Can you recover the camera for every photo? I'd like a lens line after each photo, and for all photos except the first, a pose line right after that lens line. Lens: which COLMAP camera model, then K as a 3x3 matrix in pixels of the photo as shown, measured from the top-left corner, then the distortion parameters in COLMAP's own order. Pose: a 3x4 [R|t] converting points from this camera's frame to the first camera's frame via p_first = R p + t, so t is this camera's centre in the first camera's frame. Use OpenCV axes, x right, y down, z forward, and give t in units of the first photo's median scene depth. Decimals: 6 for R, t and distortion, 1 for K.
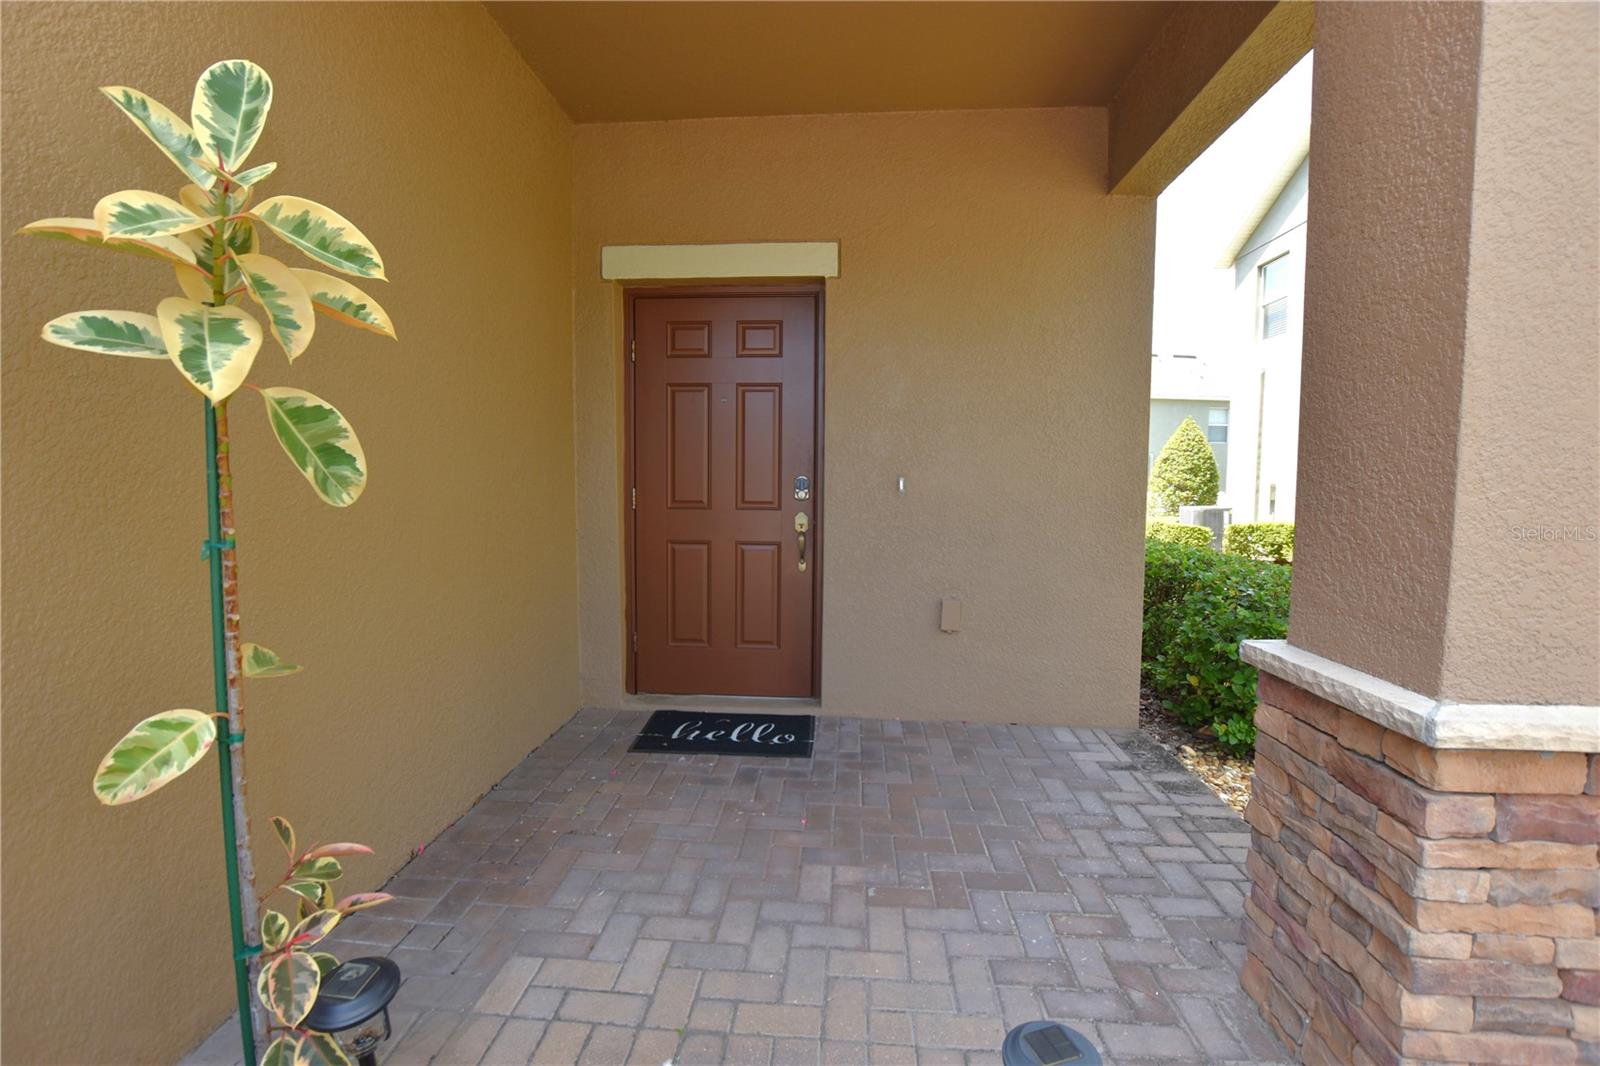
lens RADIAL K [[714.2, 0, 792.1], [0, 714.2, 533.1], [0, 0, 1]] dist [-0.030818, 0.005198]
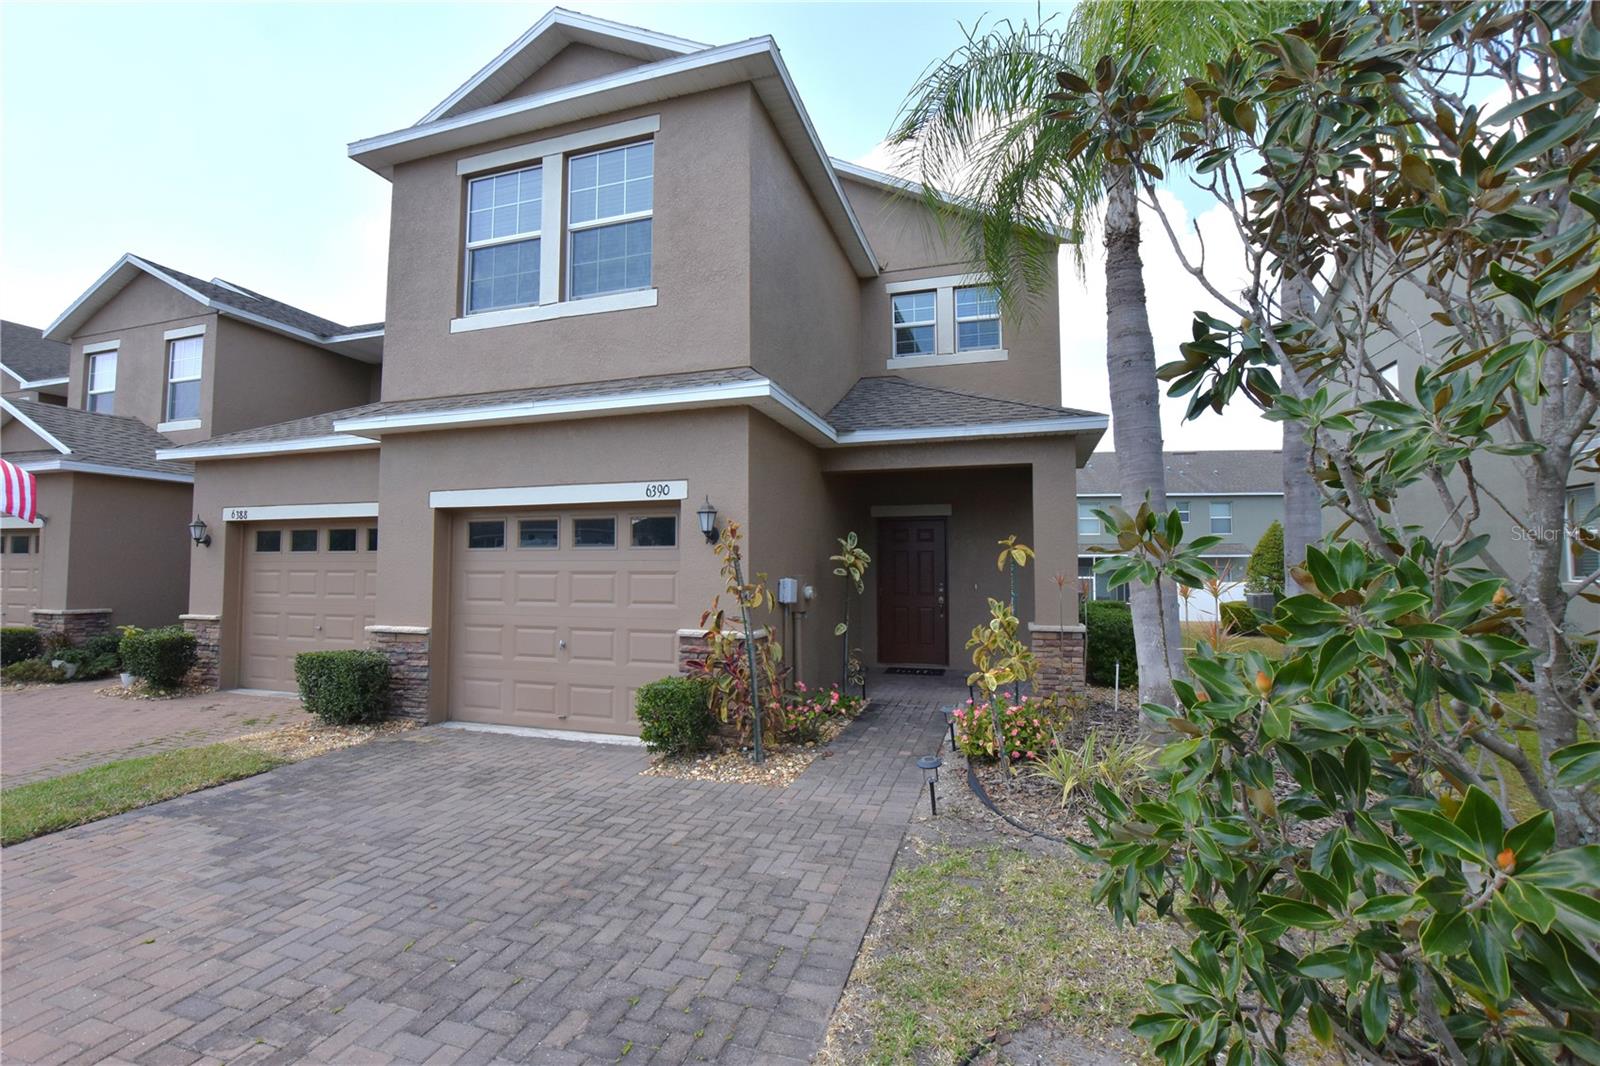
lens RADIAL K [[714.2, 0, 792.1], [0, 714.2, 533.1], [0, 0, 1]] dist [-0.030818, 0.005198]
pose [[0.973123, -0.019256, -0.229478, 0.093394], [-0.008653, 0.992736, -0.119998, 0.068245], [0.230122, 0.118759, 0.965888, -1.912090]]
